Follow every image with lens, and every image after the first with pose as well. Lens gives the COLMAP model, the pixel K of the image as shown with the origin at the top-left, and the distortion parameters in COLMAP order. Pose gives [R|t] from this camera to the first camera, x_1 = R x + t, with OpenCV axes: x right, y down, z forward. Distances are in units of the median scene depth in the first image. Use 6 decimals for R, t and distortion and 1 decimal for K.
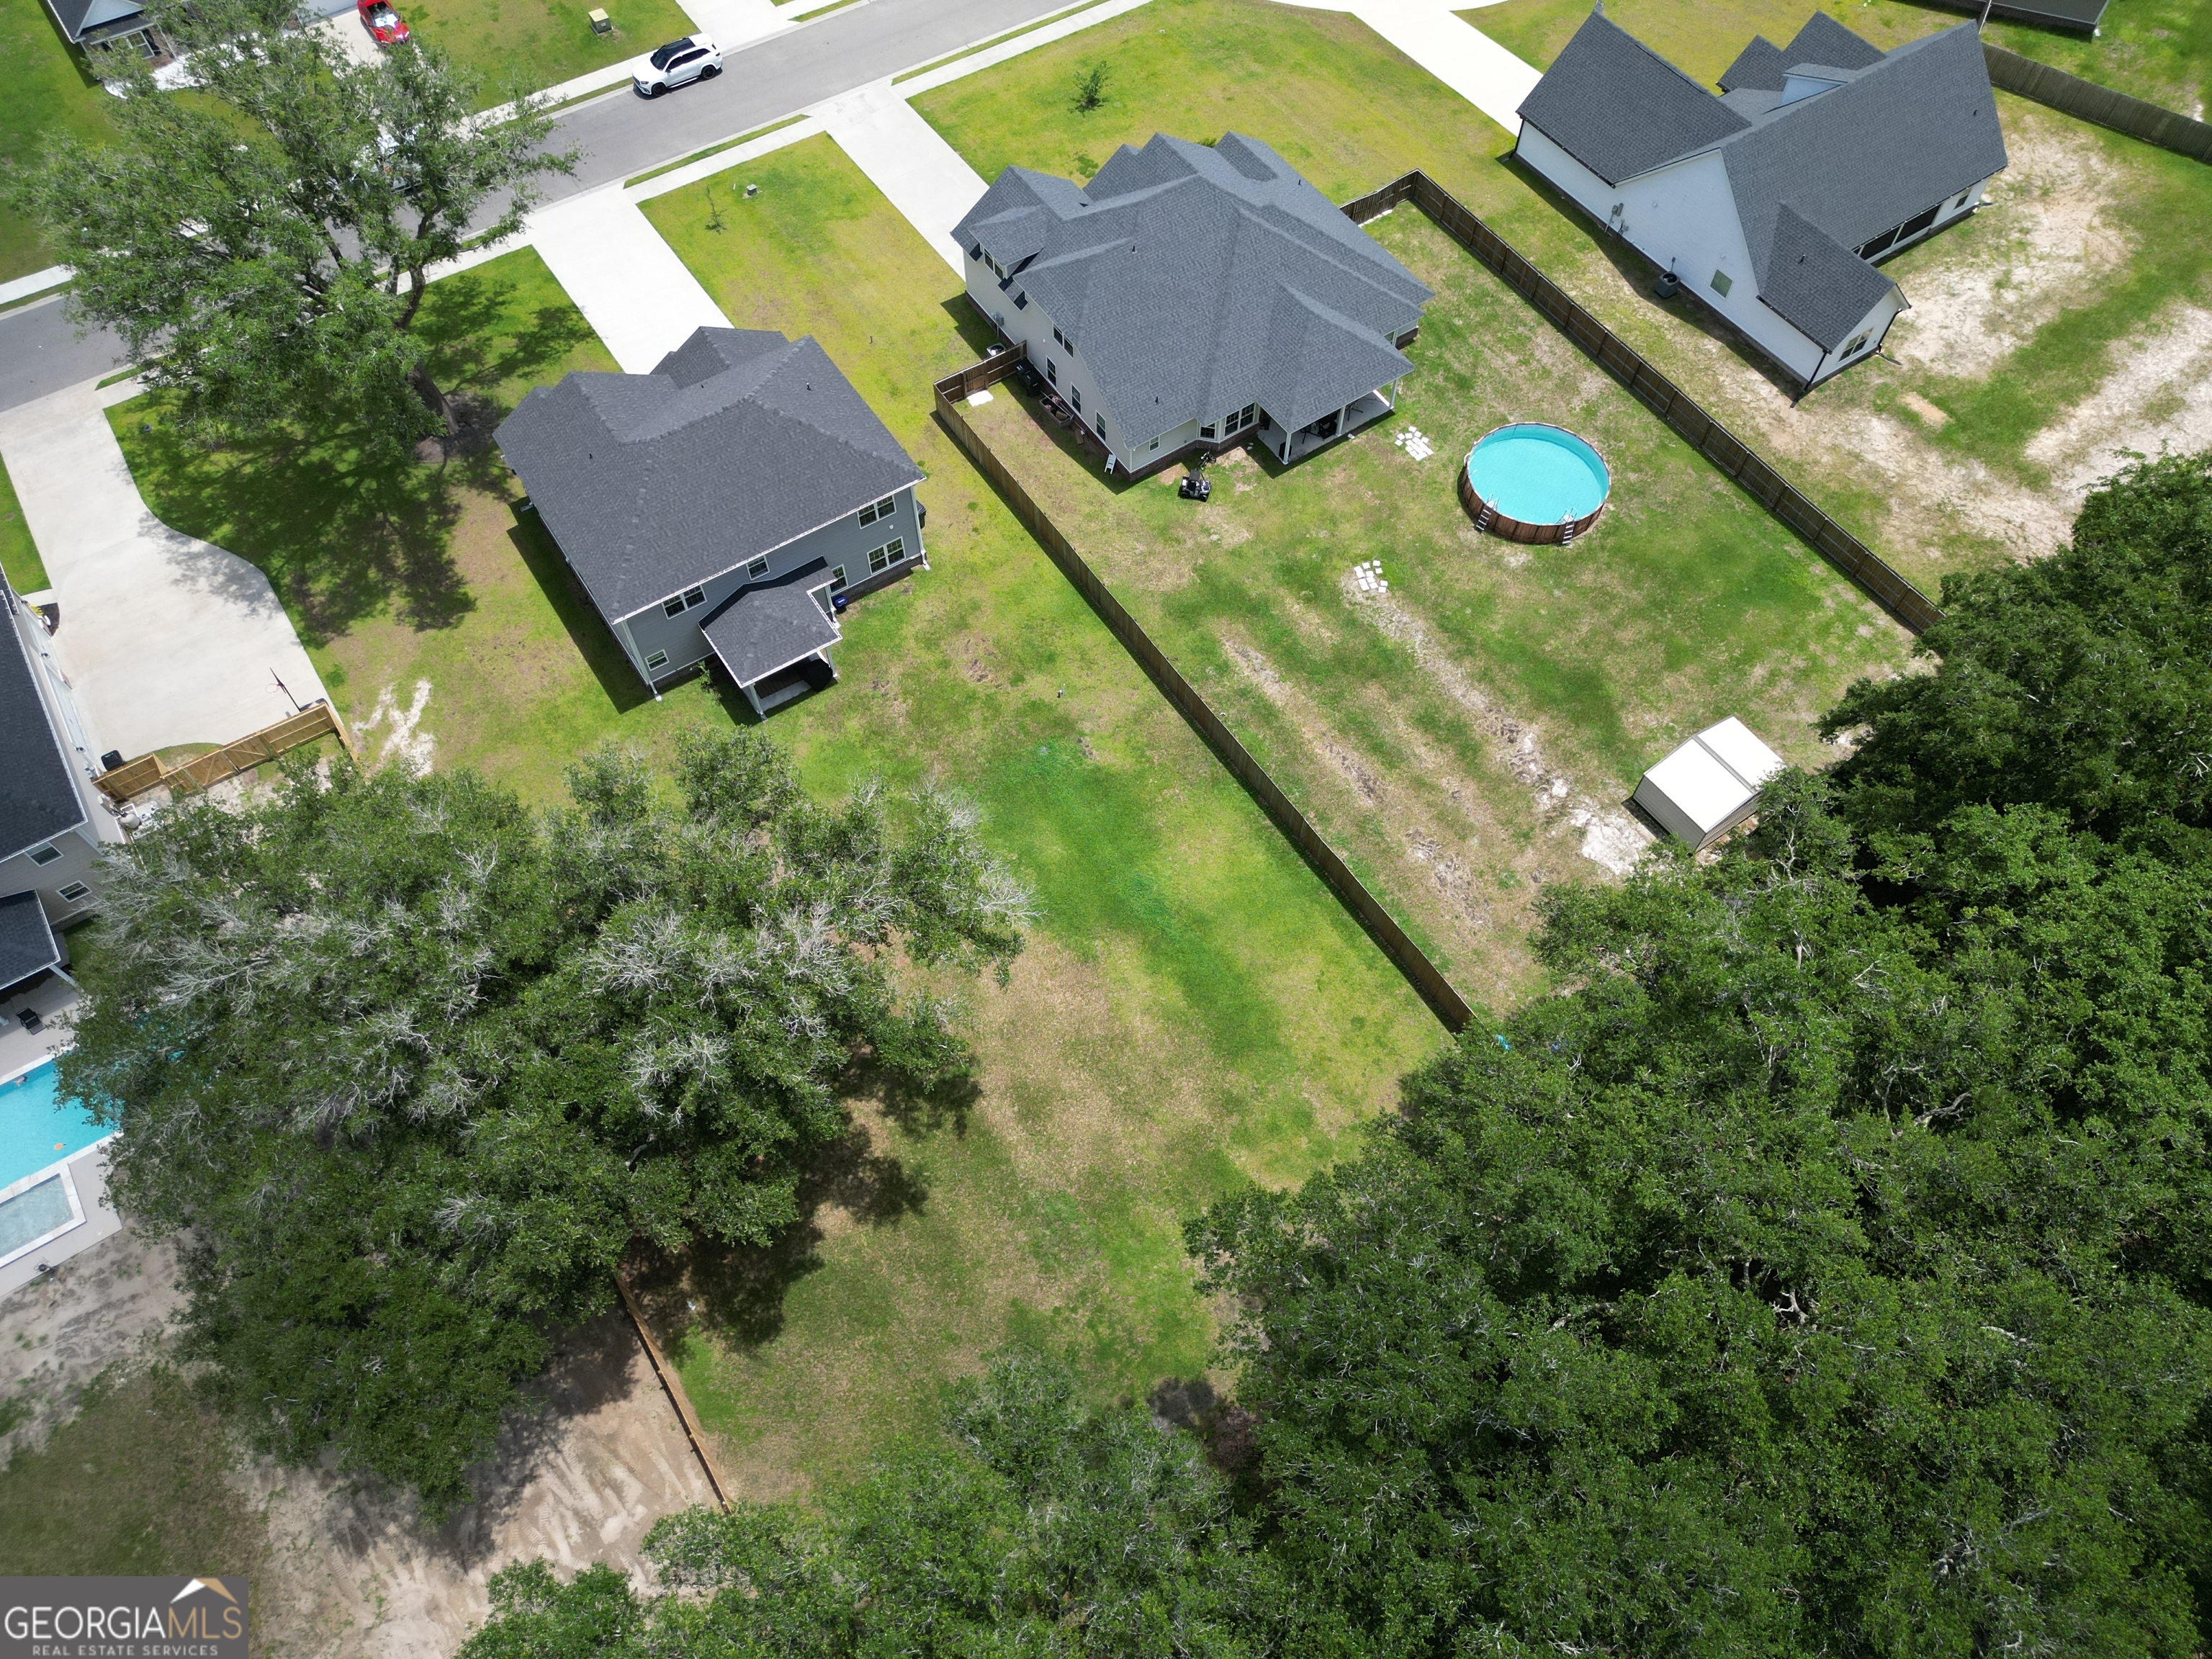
lens RADIAL K [[1553.8, 0, 1103.5], [0, 1553.8, 829.4], [0, 0, 1]] dist [0.068779, -0.065821]
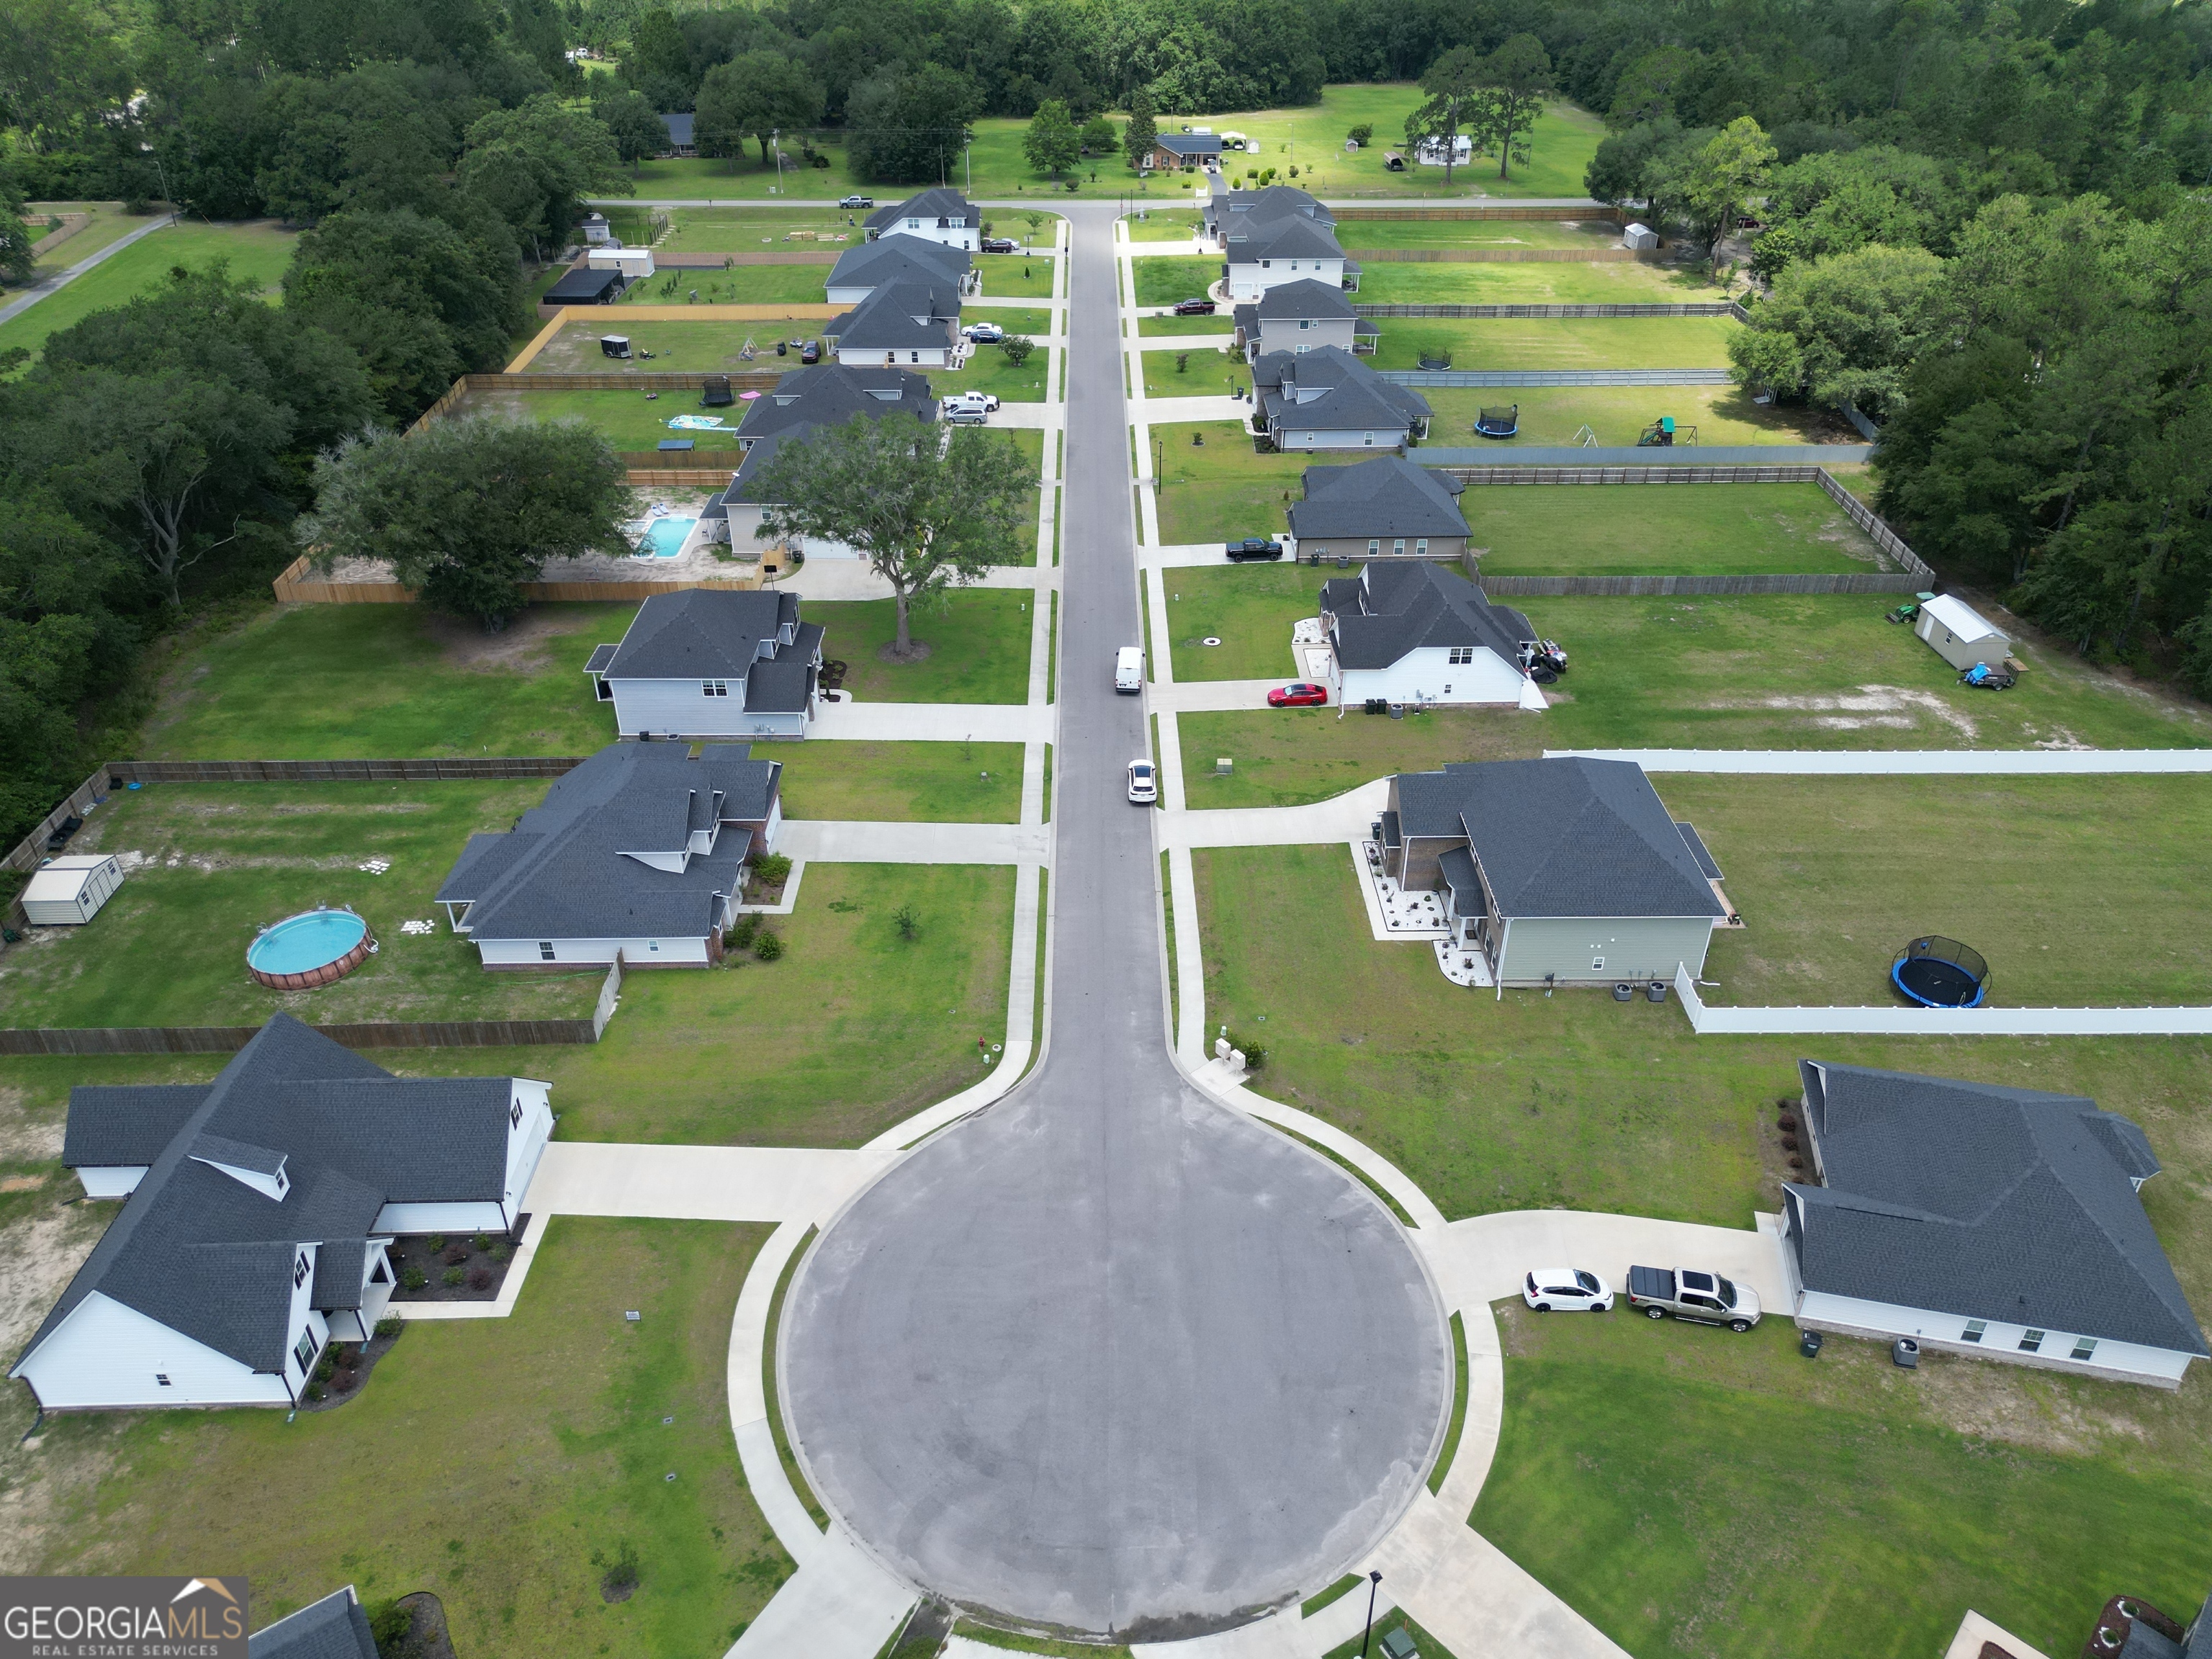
lens RADIAL K [[1553.8, 0, 1103.5], [0, 1553.8, 829.4], [0, 0, 1]] dist [0.068779, -0.065821]
pose [[-0.544458, 0.456404, -0.703748, 0.799855], [-0.719451, 0.177235, 0.671550, -1.606045], [0.431226, 0.871942, 0.231863, 0.906523]]
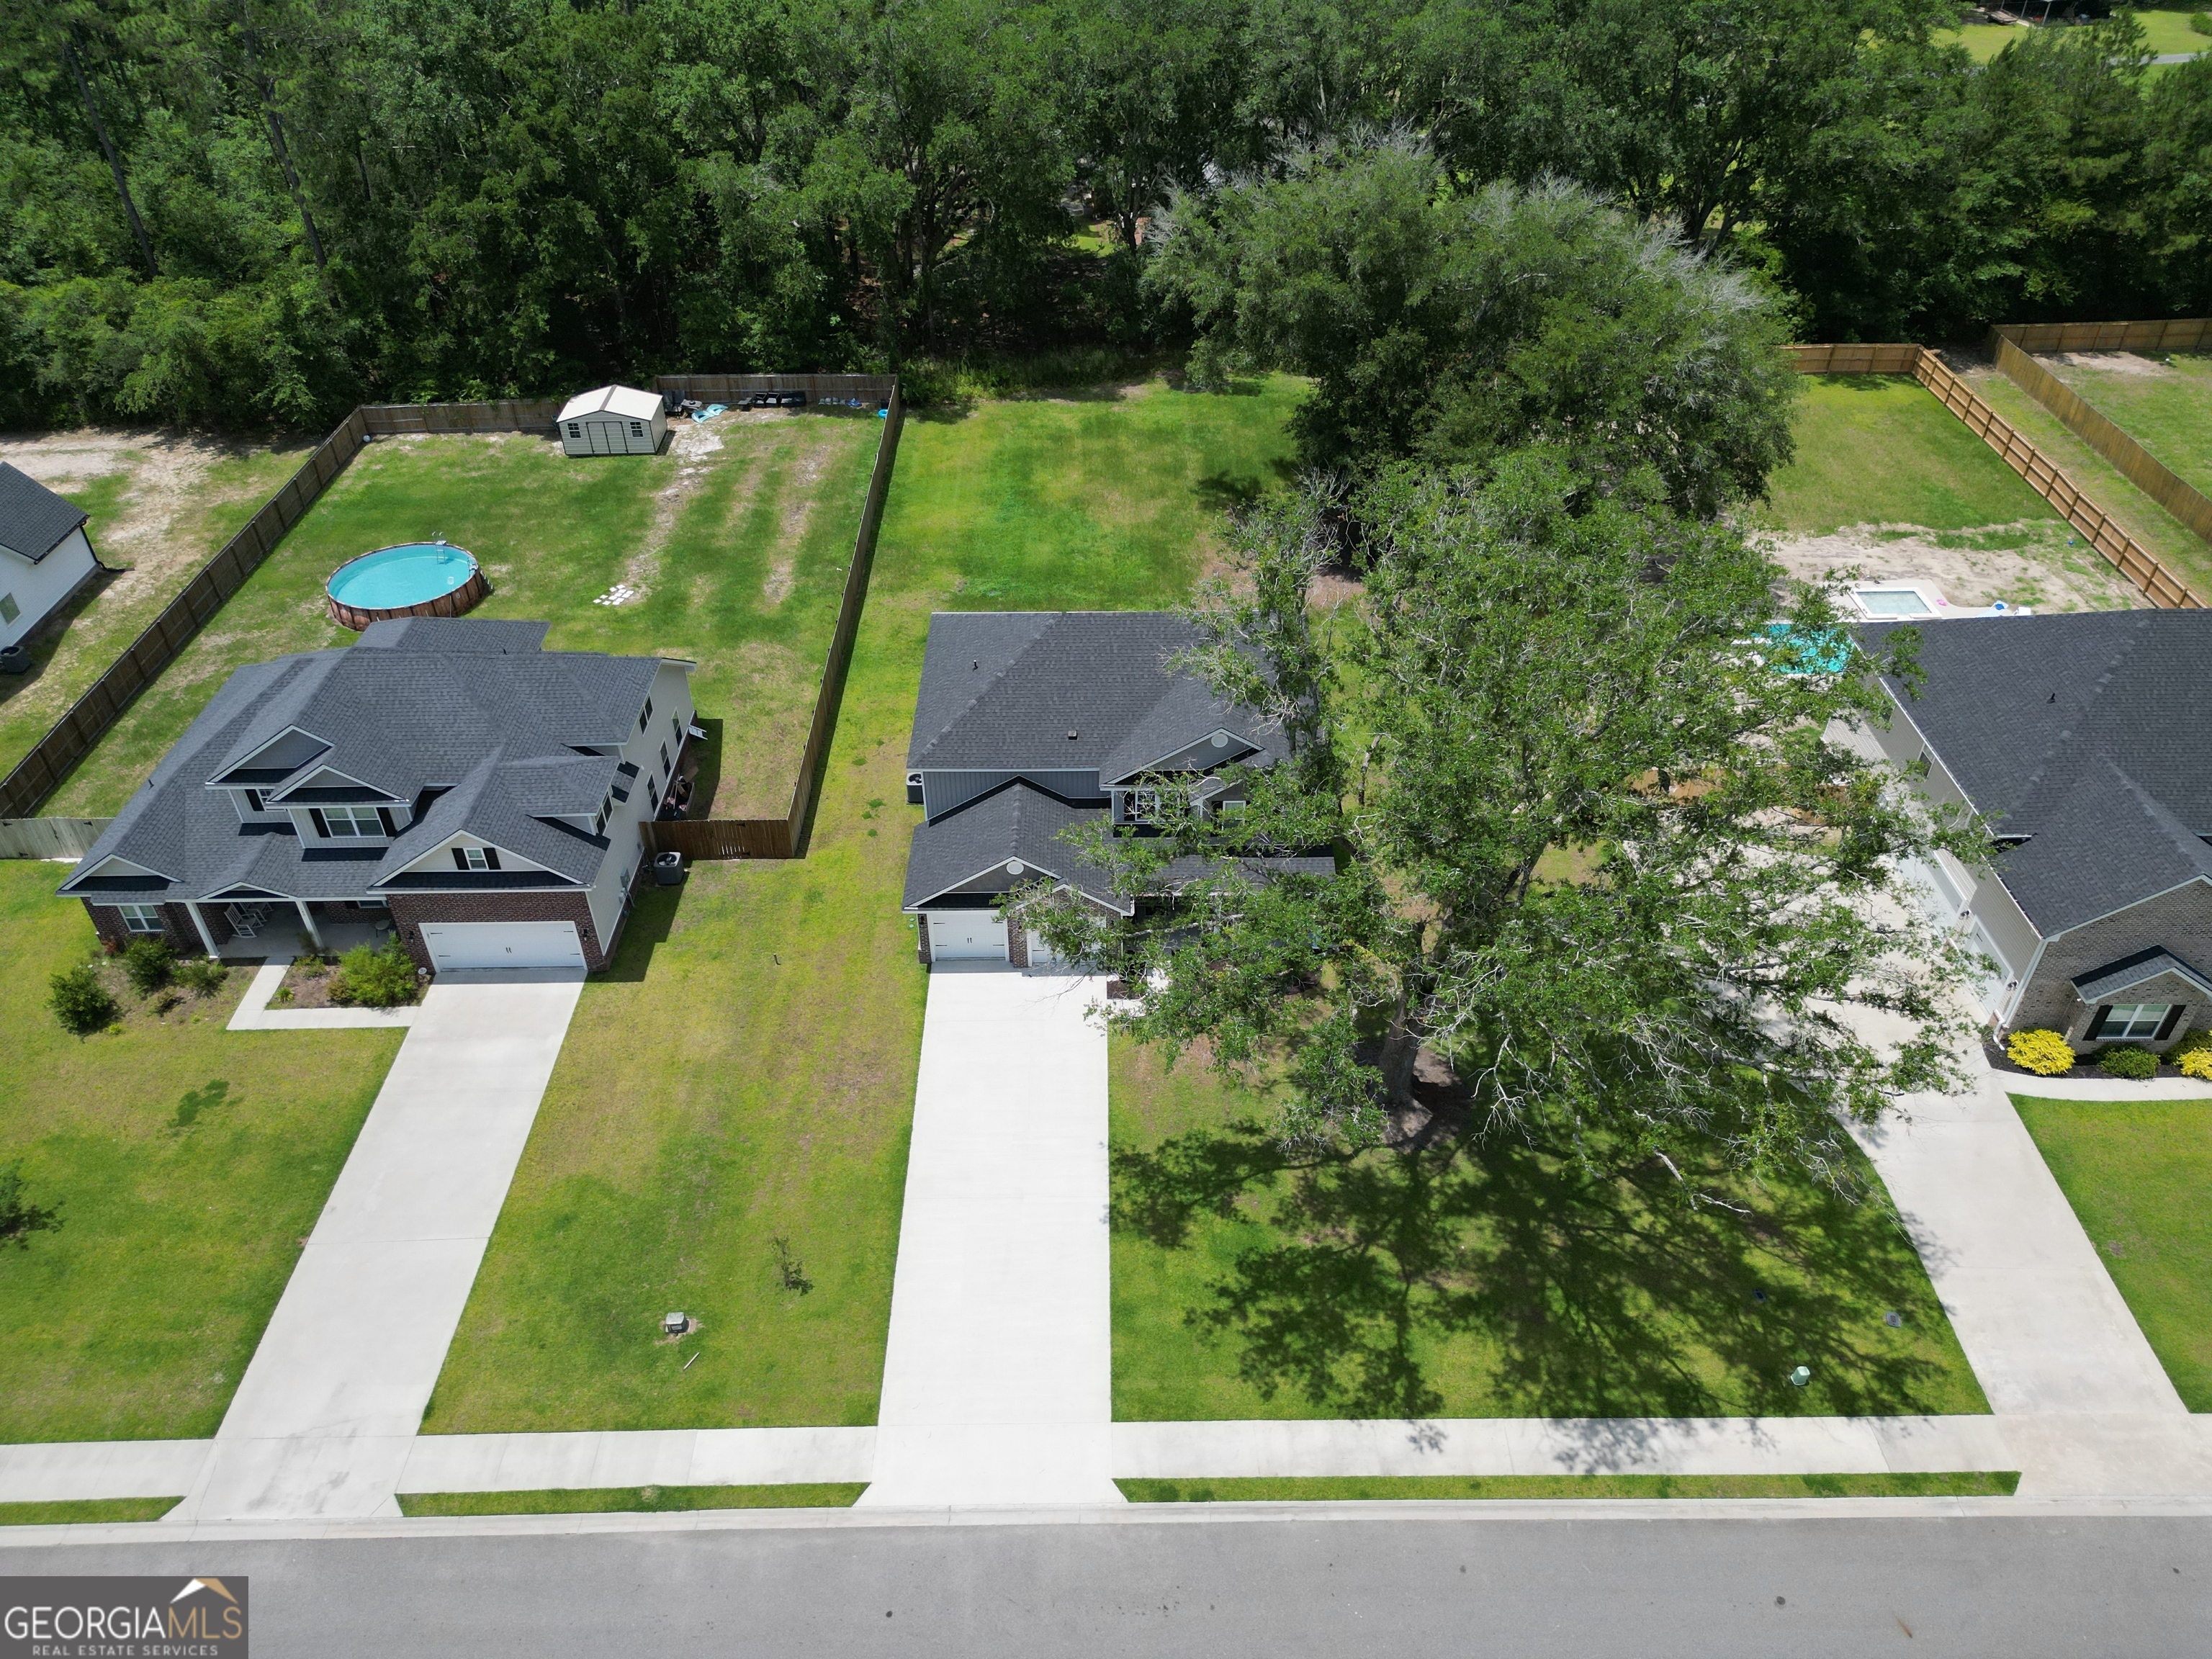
lens RADIAL K [[1553.8, 0, 1103.5], [0, 1553.8, 829.4], [0, 0, 1]] dist [0.068779, -0.065821]
pose [[-0.836021, -0.328506, 0.439491, -0.586535], [0.476670, -0.038112, 0.878256, -0.900357], [-0.271762, 0.943733, 0.188451, 0.848968]]
